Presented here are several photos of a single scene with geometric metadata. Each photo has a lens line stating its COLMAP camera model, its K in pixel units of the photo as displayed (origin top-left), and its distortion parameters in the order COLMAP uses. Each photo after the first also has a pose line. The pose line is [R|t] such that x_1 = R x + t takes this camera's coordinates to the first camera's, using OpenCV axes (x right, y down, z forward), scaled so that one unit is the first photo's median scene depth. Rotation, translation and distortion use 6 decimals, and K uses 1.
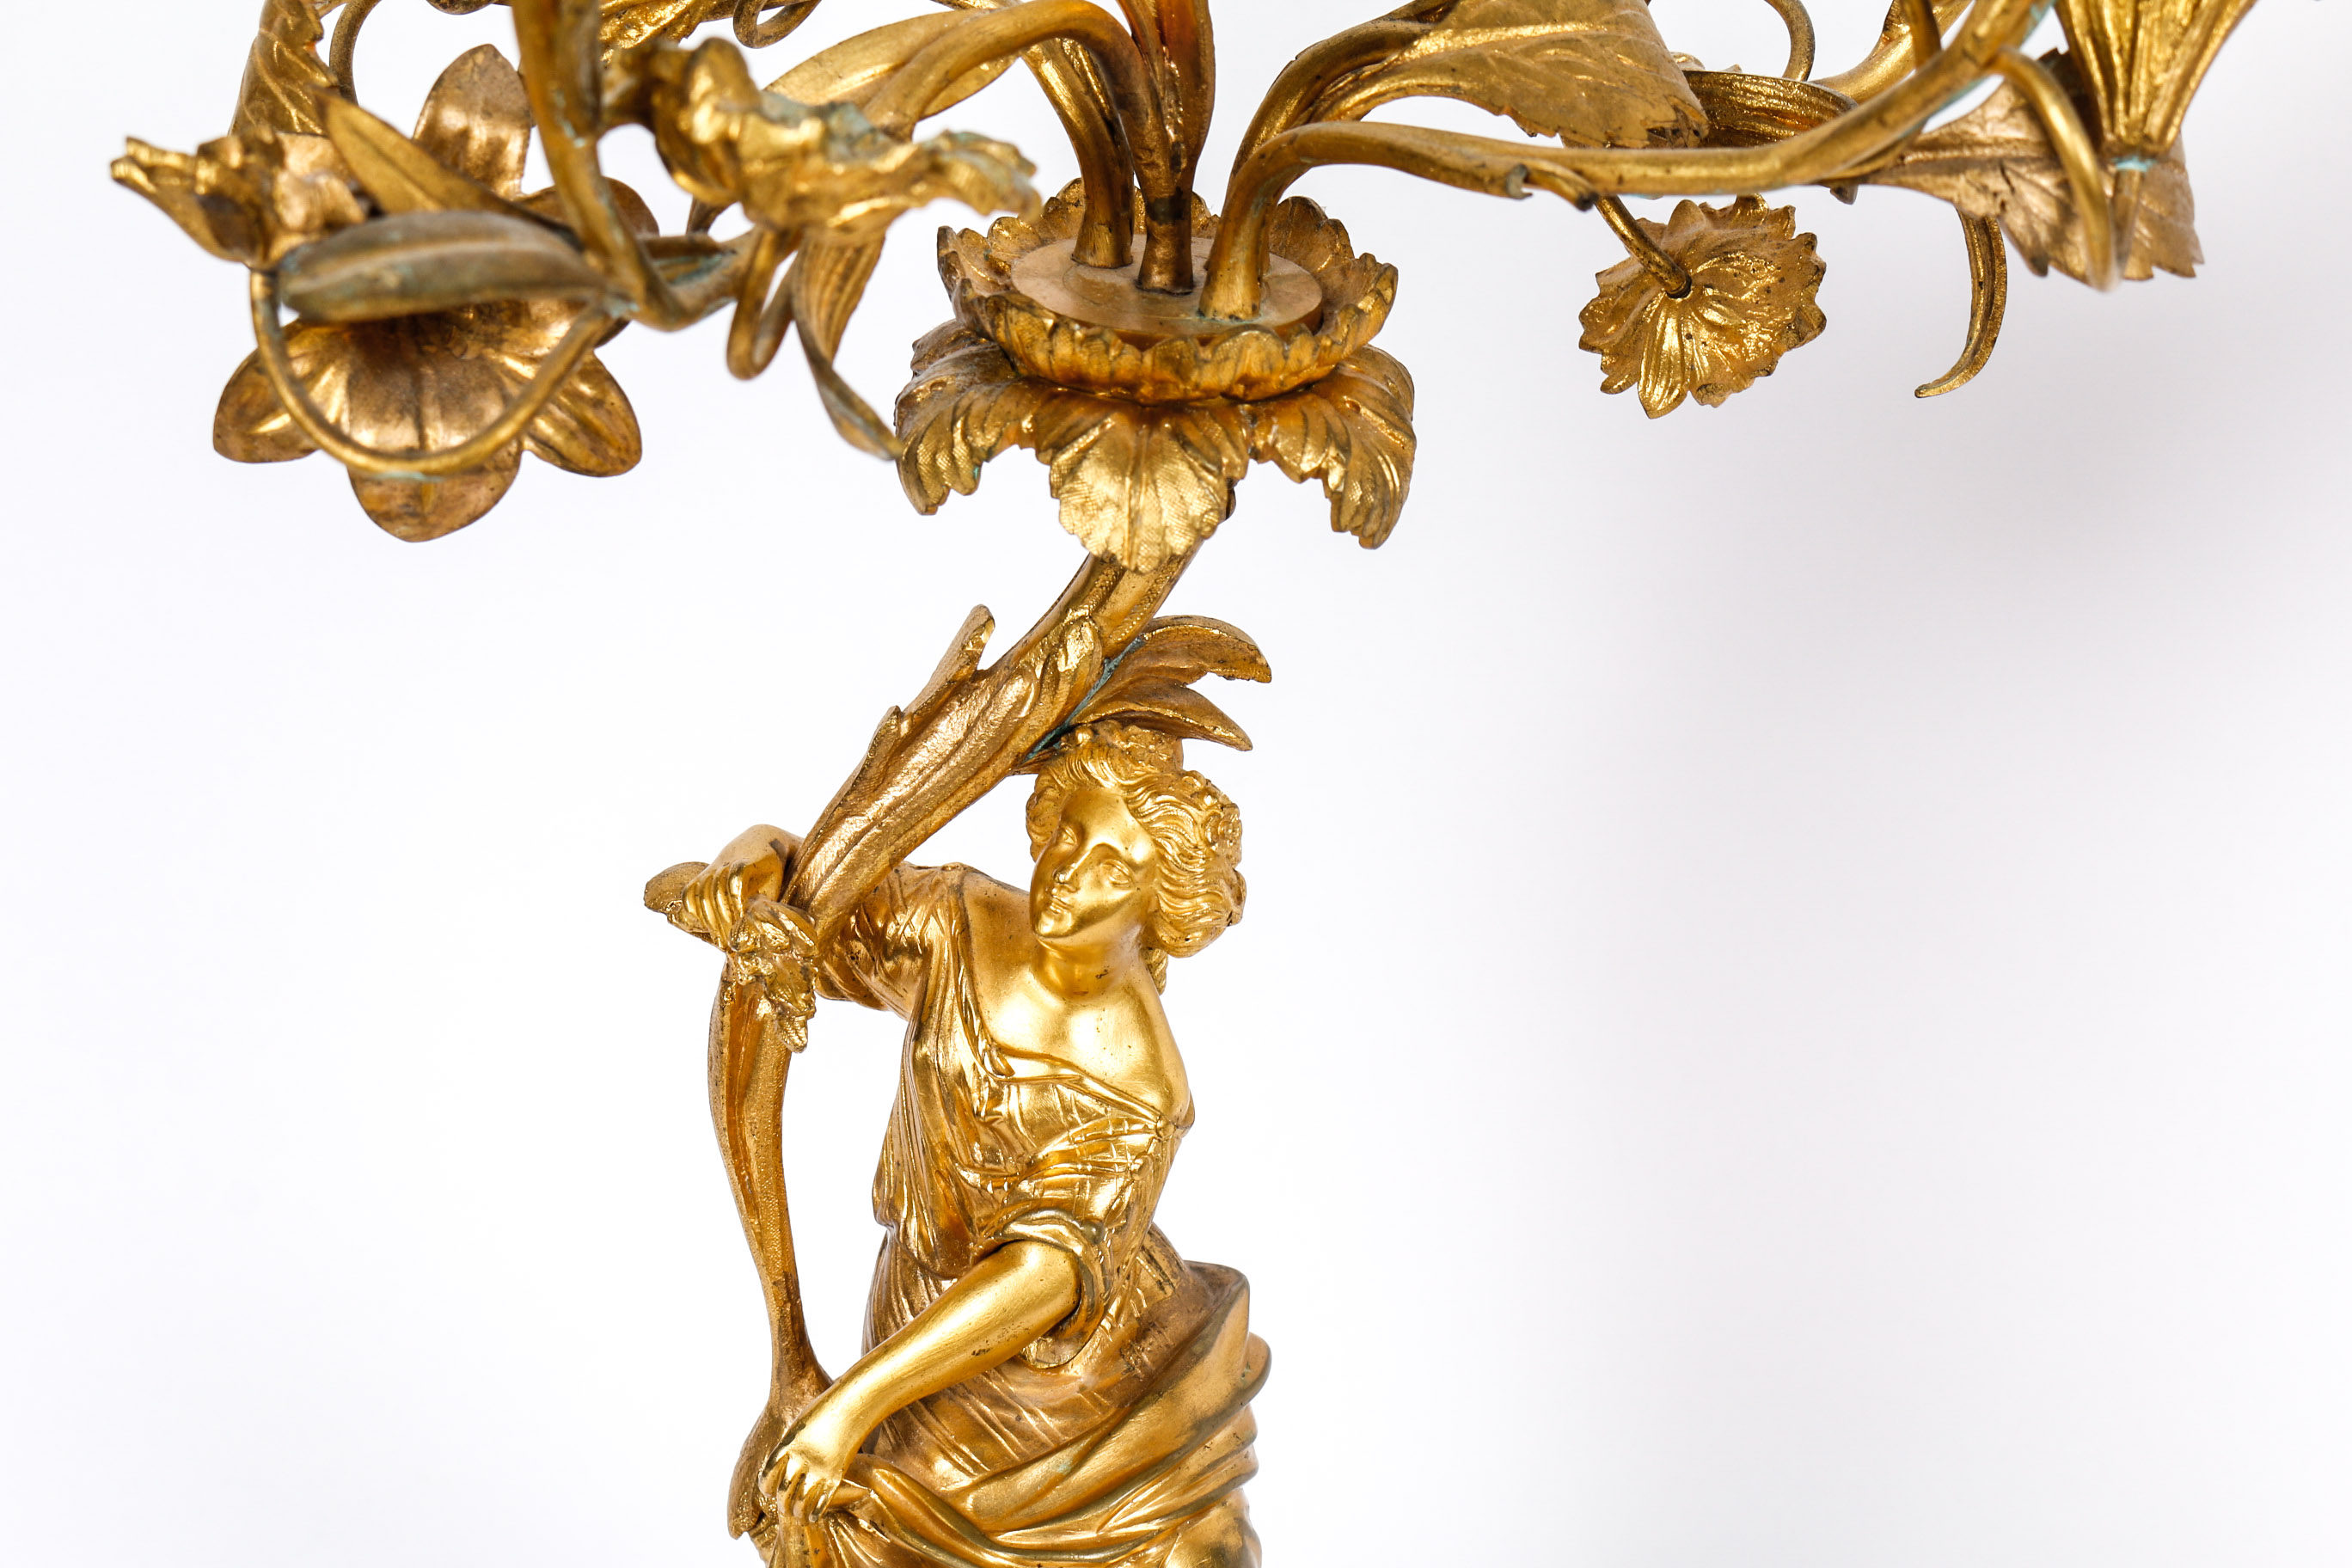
lens RADIAL K [[4194.8, 0, 1175.2], [0, 4194.8, 783.1], [0, 0, 1]] dist [-0.021441, 0.000000]
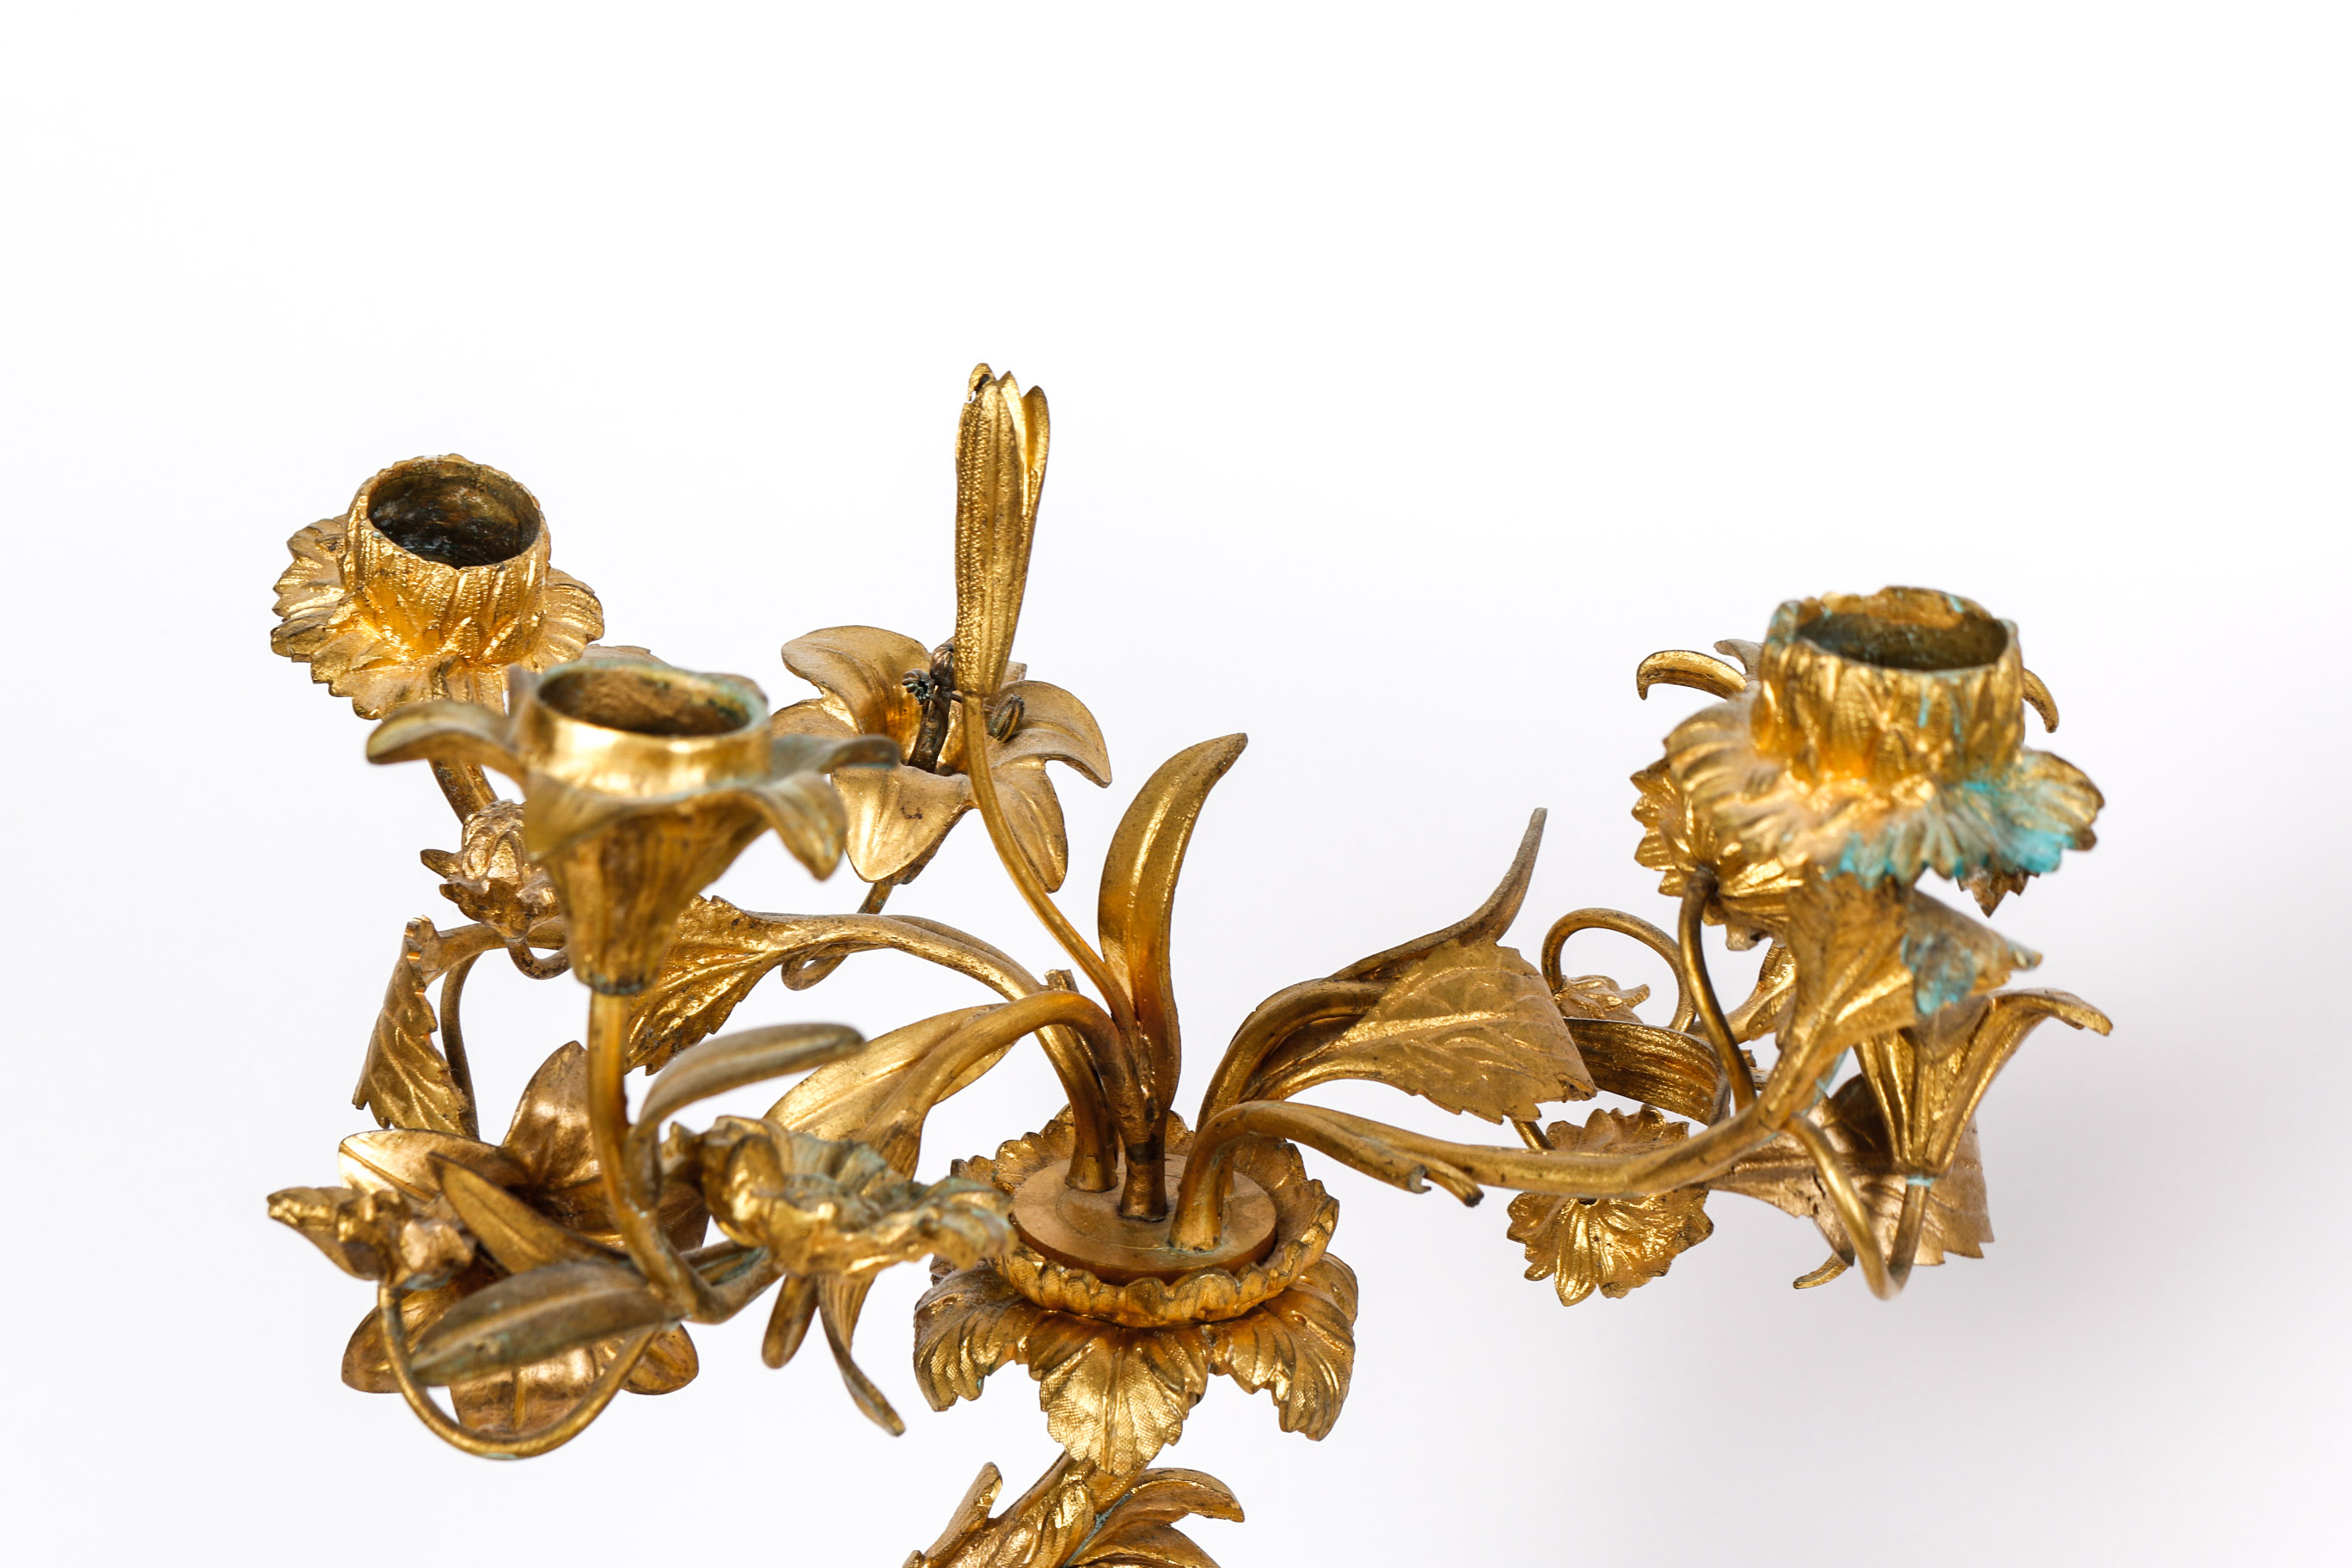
lens RADIAL K [[4538.3, 0, 1175.4], [0, 4538.3, 783.6], [0, 0, 1]] dist [0.011722, 0.000000]
pose [[0.999501, -0.002376, -0.031497, 0.049625], [-0.000370, 0.996218, -0.086883, -0.133809], [0.031584, 0.086851, 0.995721, -0.296853]]
